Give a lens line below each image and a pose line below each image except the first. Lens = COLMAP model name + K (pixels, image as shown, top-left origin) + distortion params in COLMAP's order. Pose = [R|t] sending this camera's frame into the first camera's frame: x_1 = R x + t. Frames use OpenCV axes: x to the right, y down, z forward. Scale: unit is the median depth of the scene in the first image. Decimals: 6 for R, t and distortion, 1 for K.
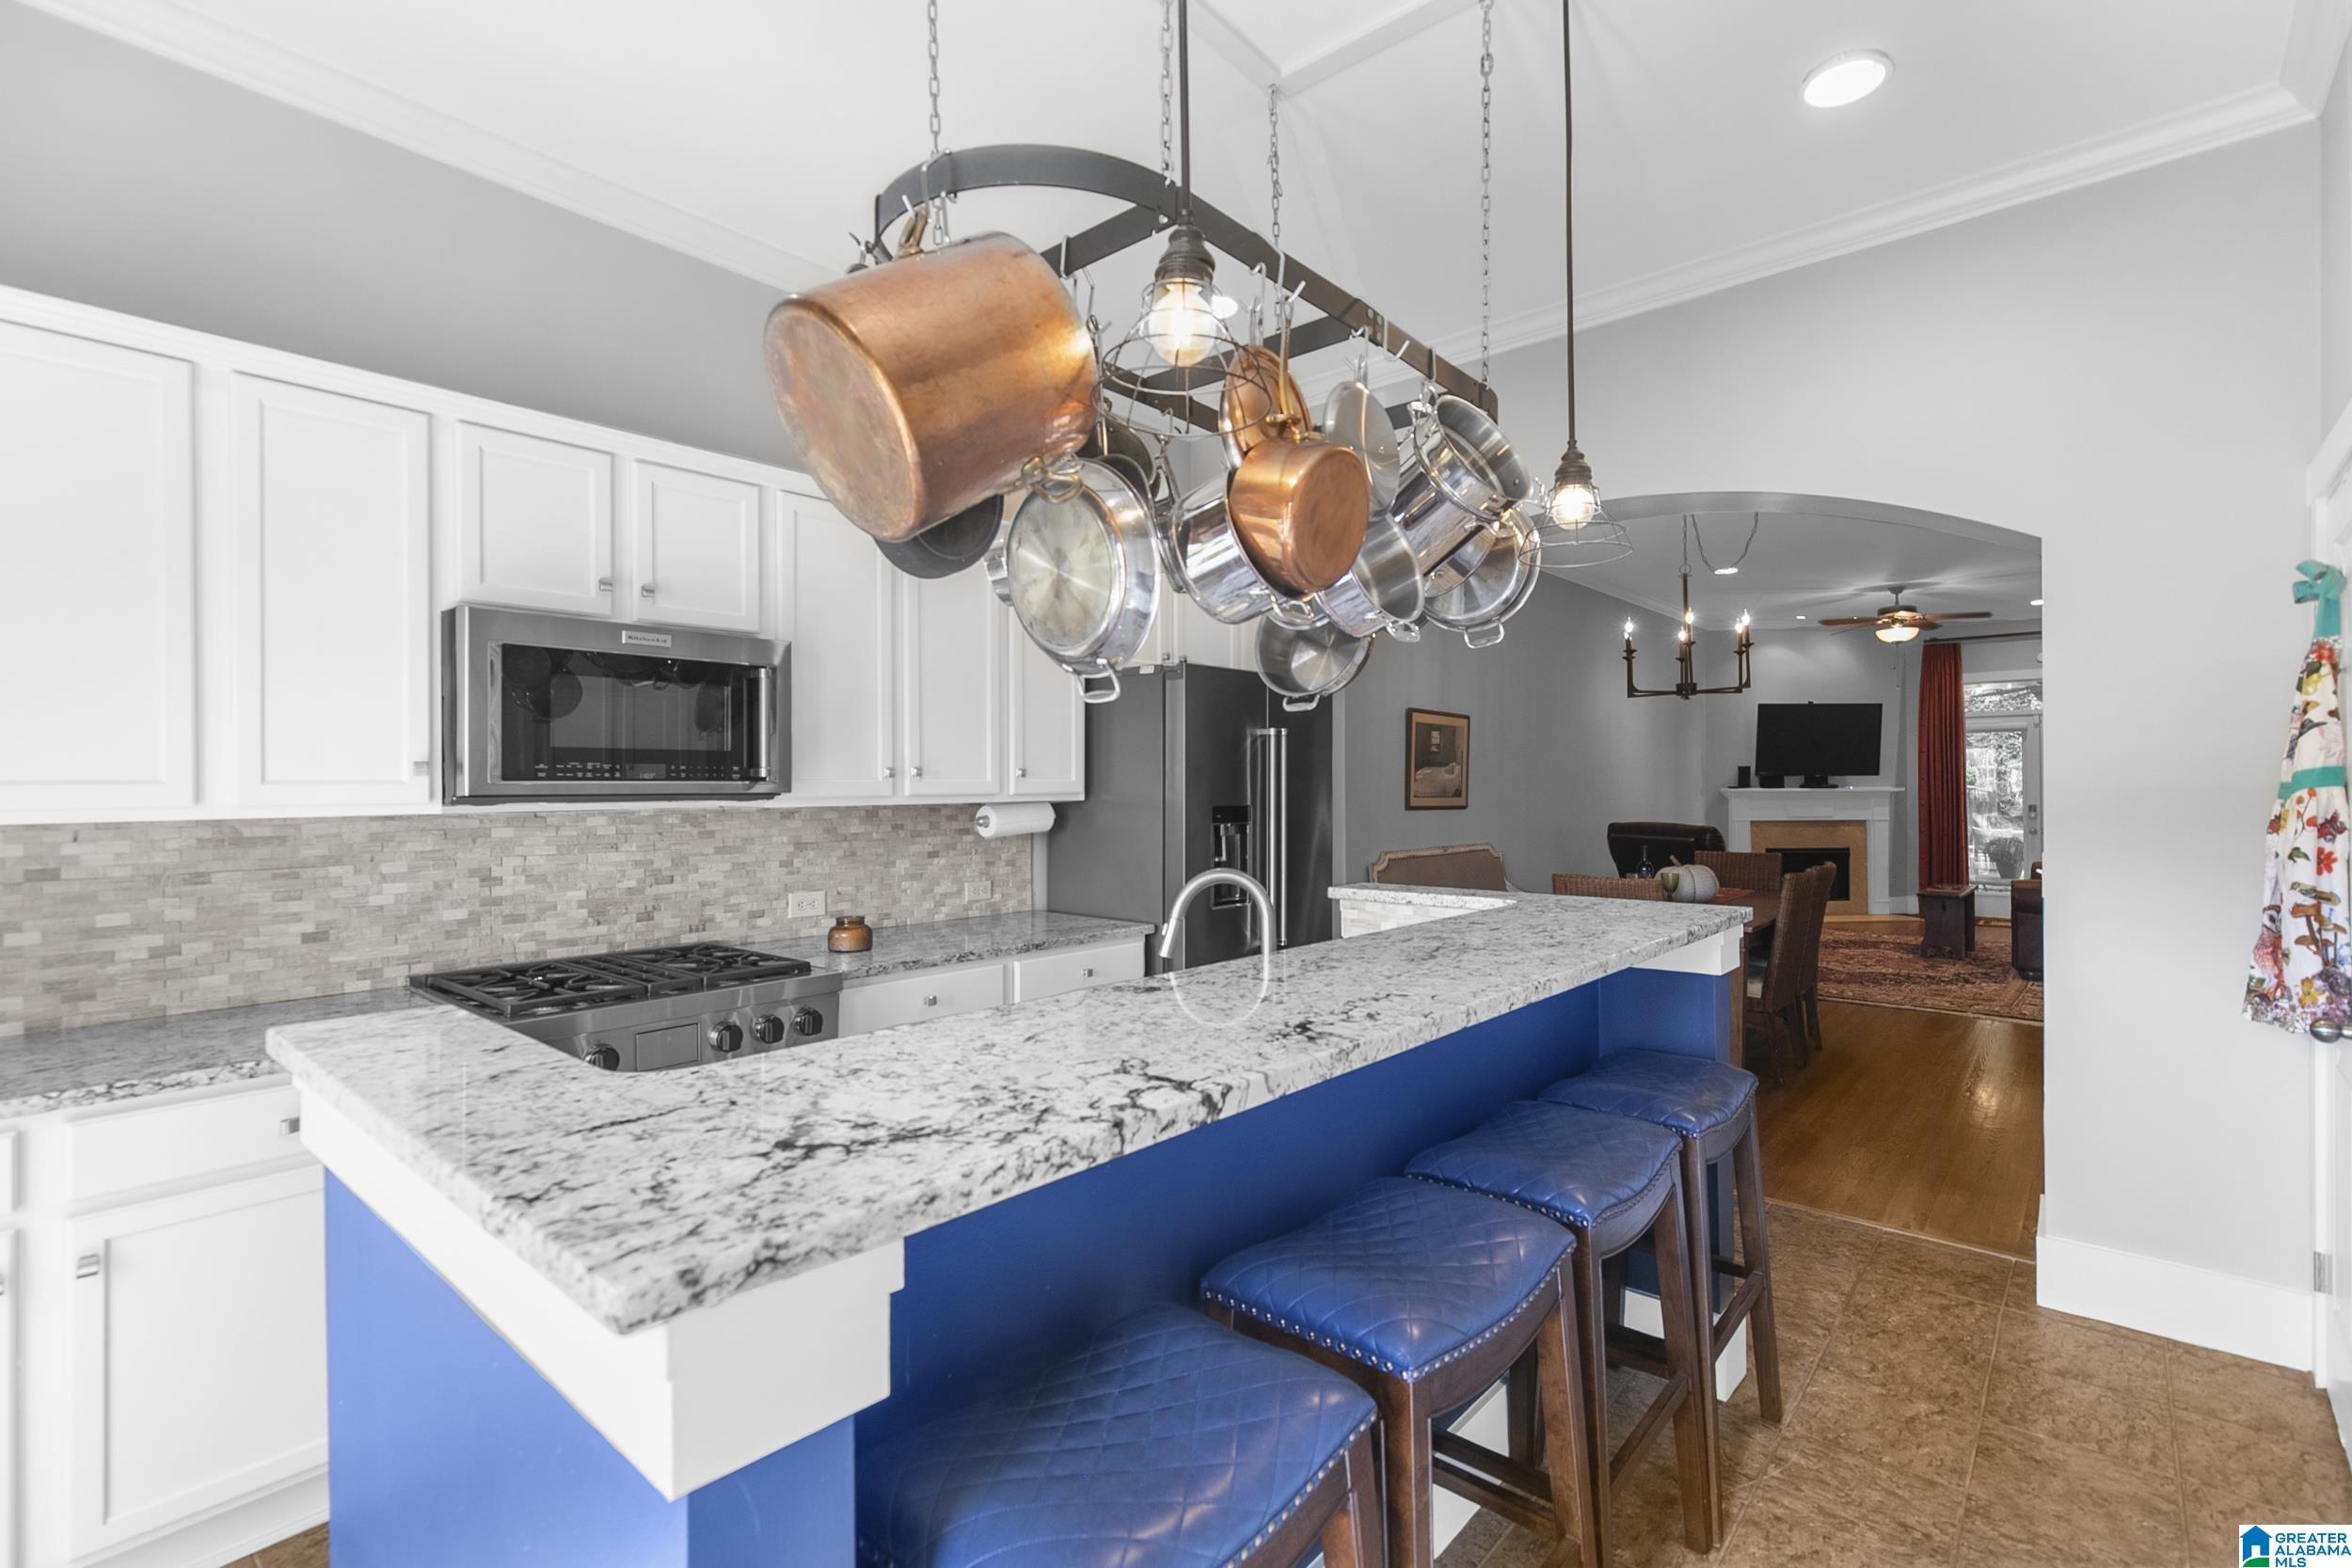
lens RADIAL K [[1069.2, 0, 1176.4], [0, 1069.2, 790.2], [0, 0, 1]] dist [0.012228, -0.000101]
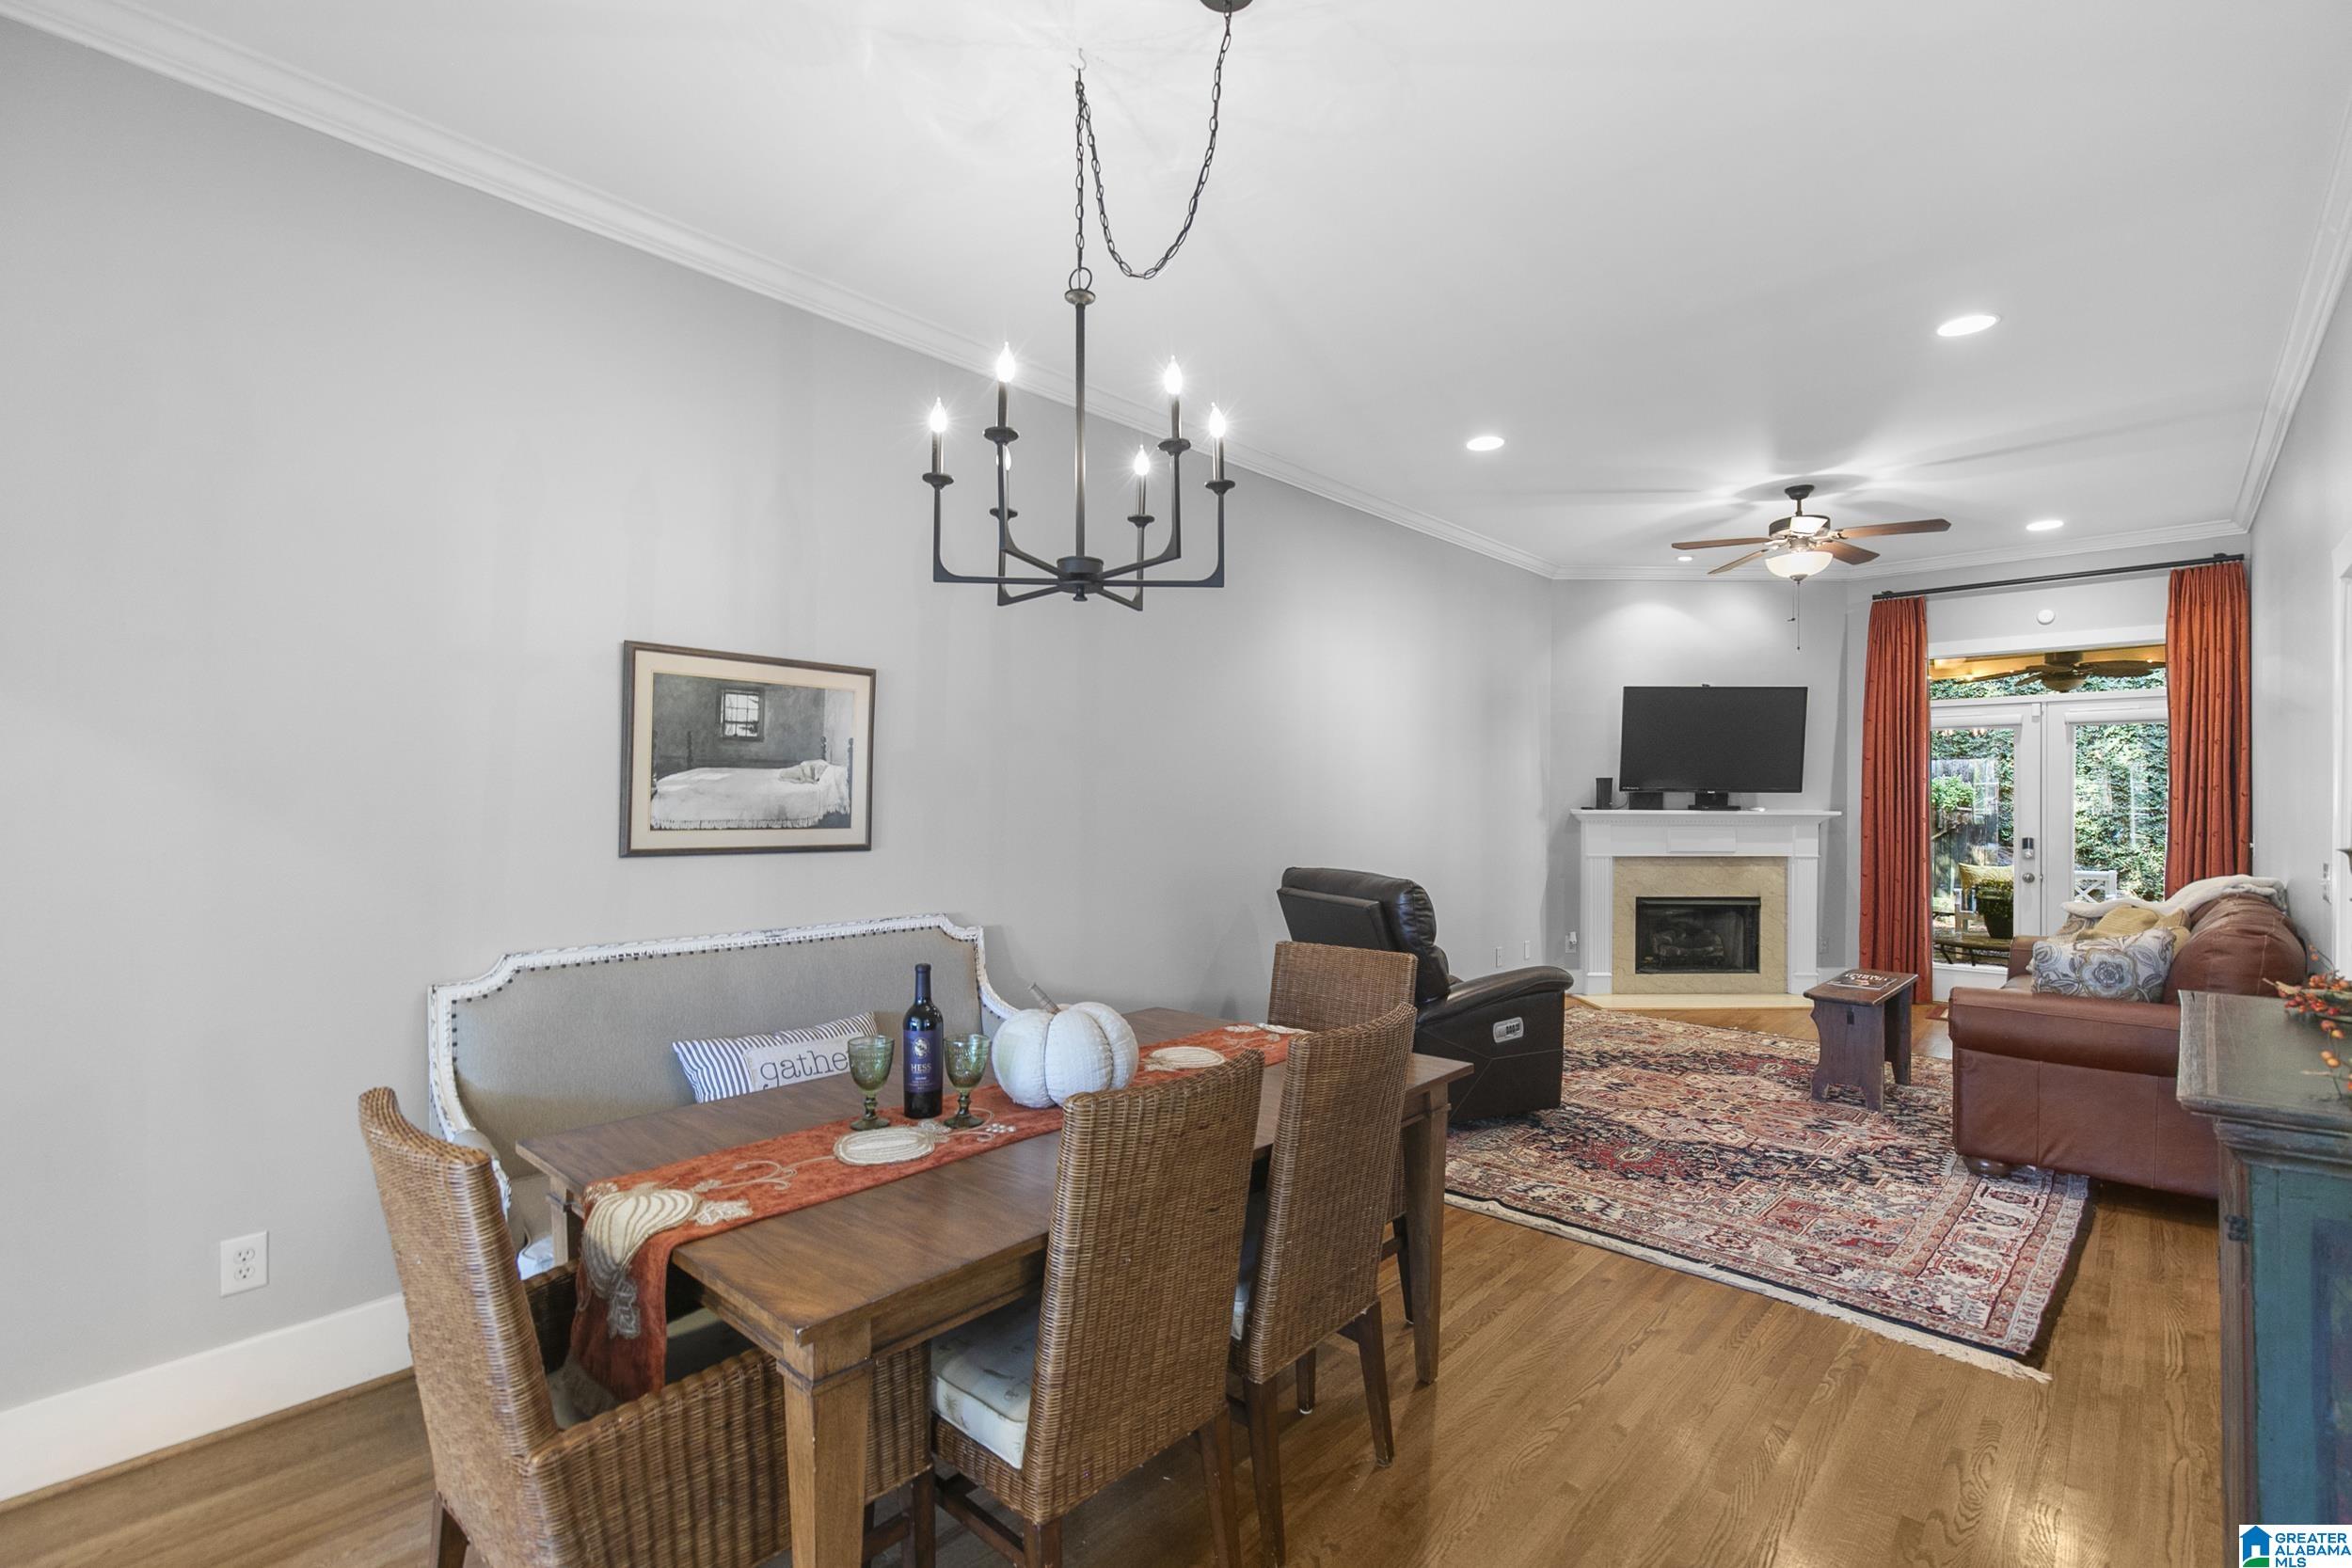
lens RADIAL K [[1069.2, 0, 1164.4], [0, 1069.2, 817.6], [0, 0, 1]] dist [0.012228, -0.000101]
pose [[0.999534, 0.007853, -0.029482, 0.268822], [-0.007438, 0.999872, 0.014165, -0.004539], [0.029590, -0.013939, 0.999465, 0.305762]]
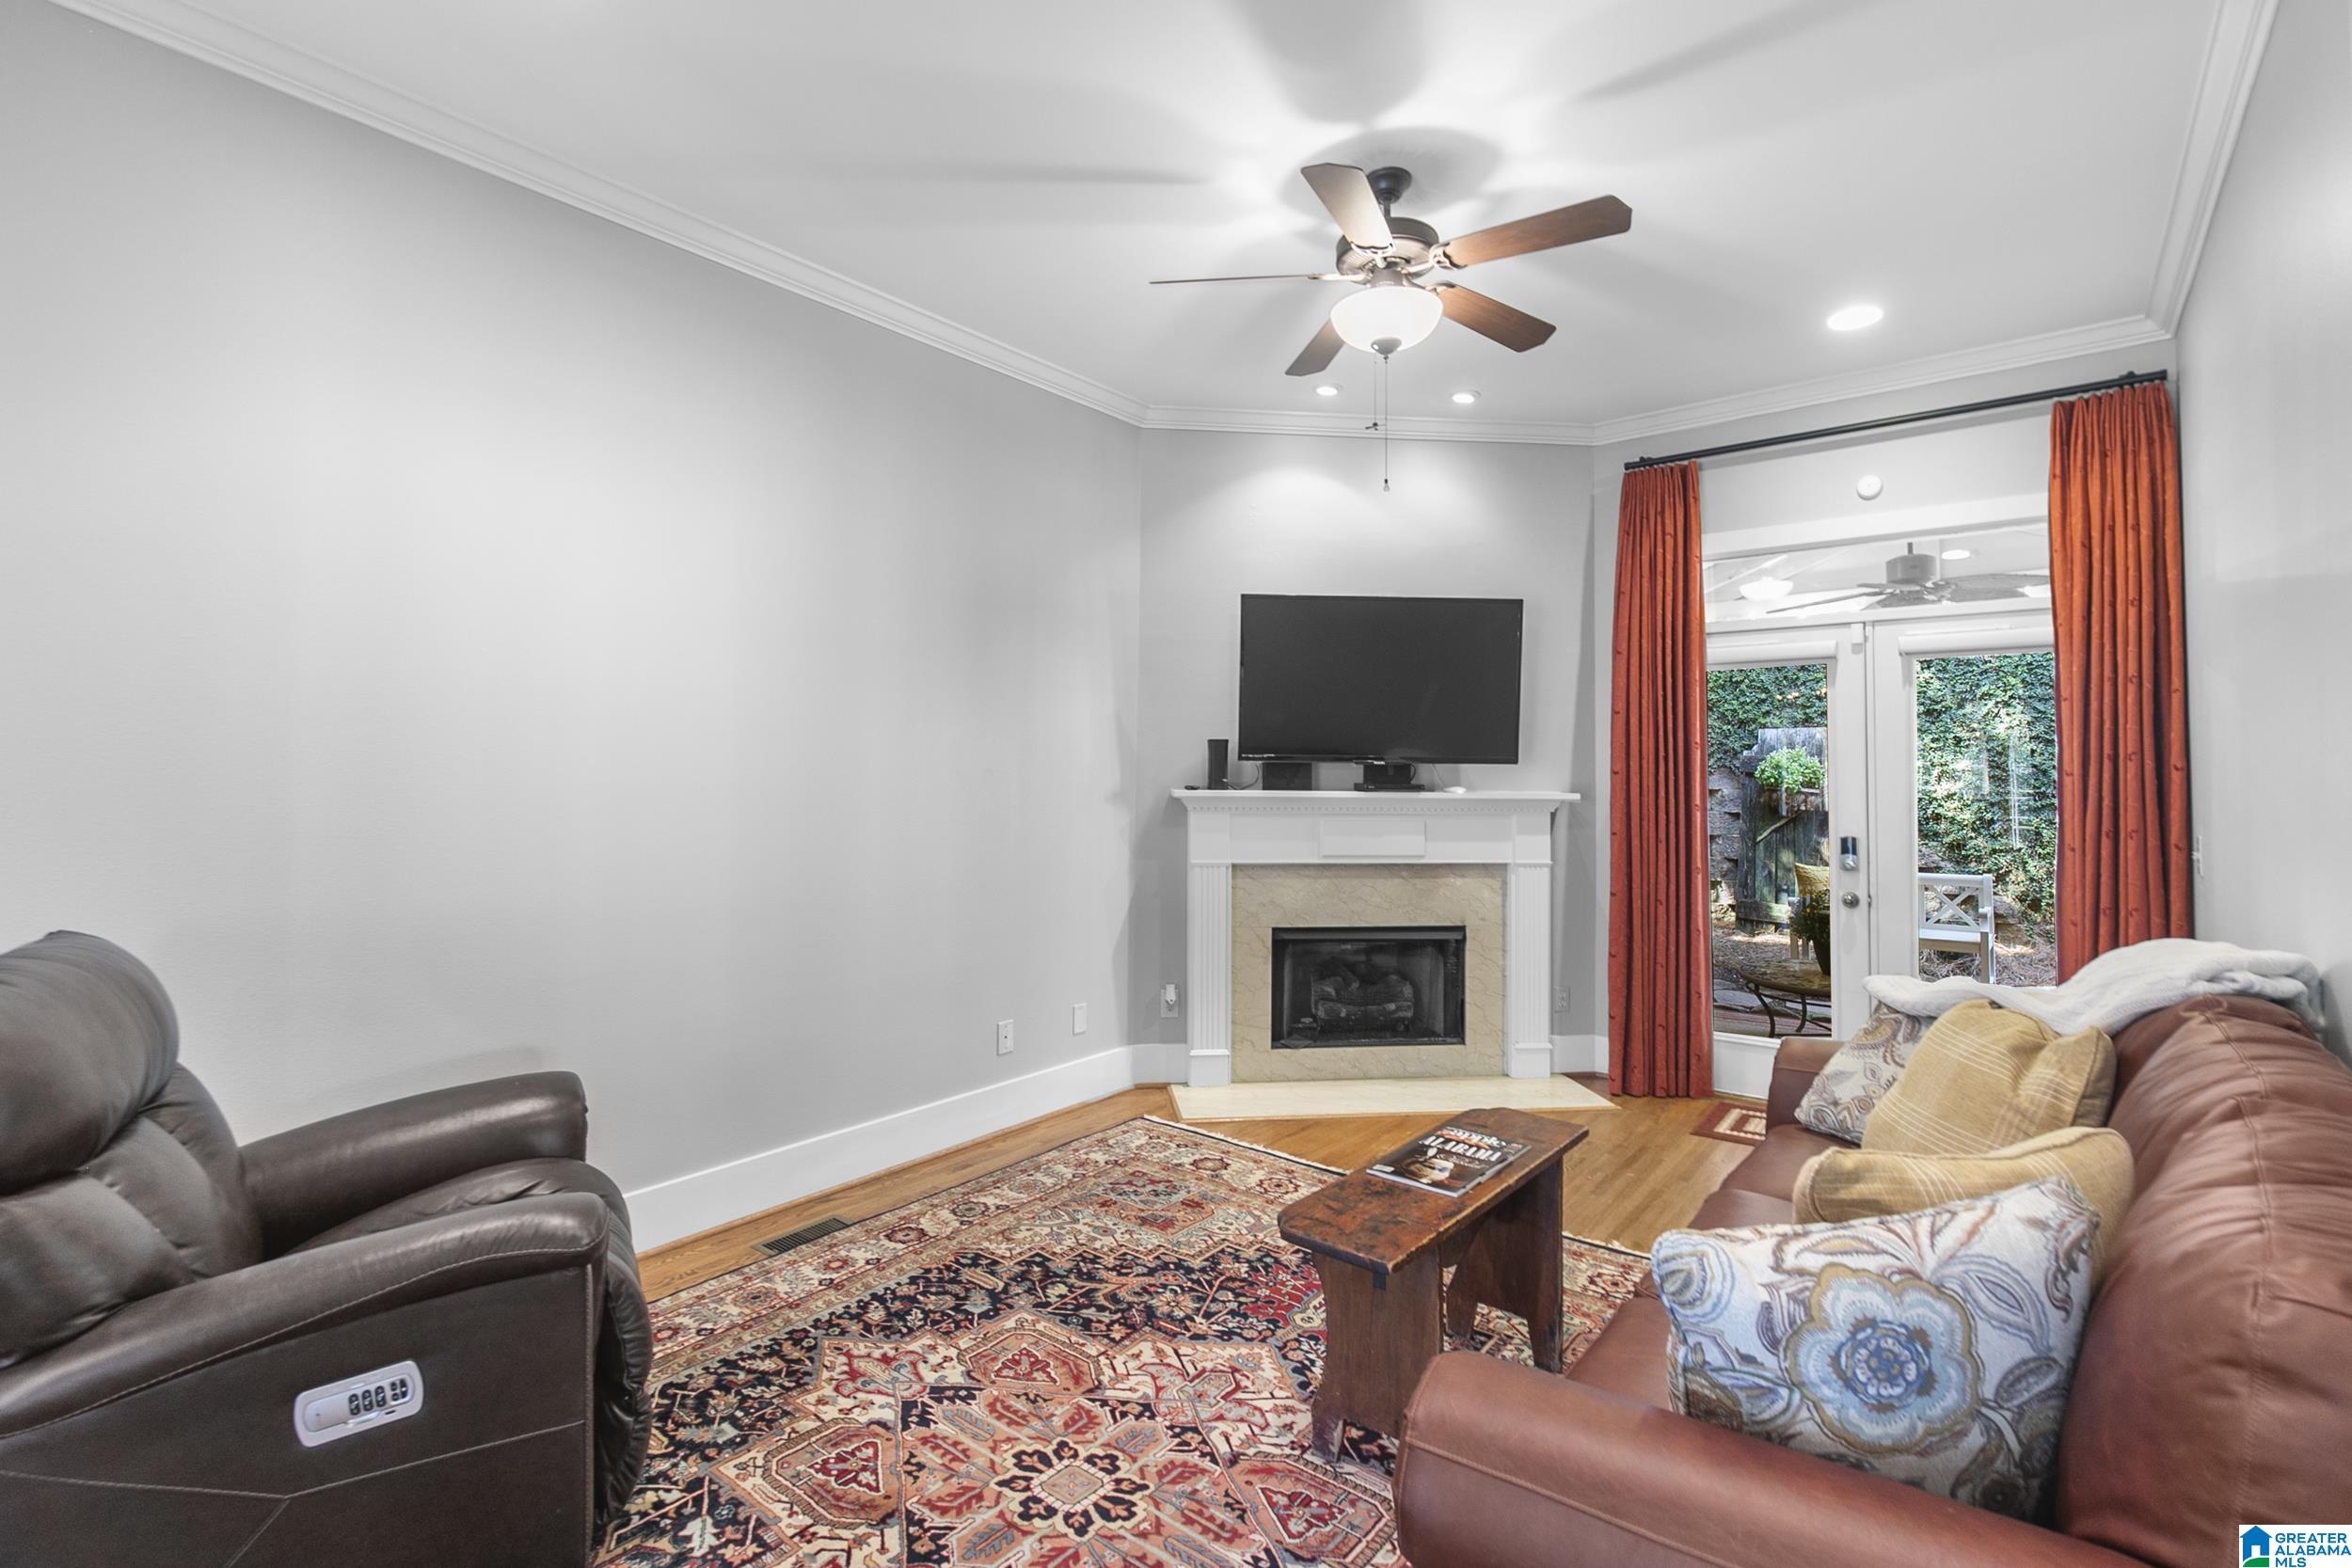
lens RADIAL K [[1069.2, 0, 1177.7], [0, 1069.2, 765.9], [0, 0, 1]] dist [0.012228, -0.000101]
pose [[0.999279, 0.012250, 0.035933, 0.499095], [-0.011713, 0.999817, -0.015101, -0.004838], [-0.036111, 0.014669, 0.999240, 0.569737]]
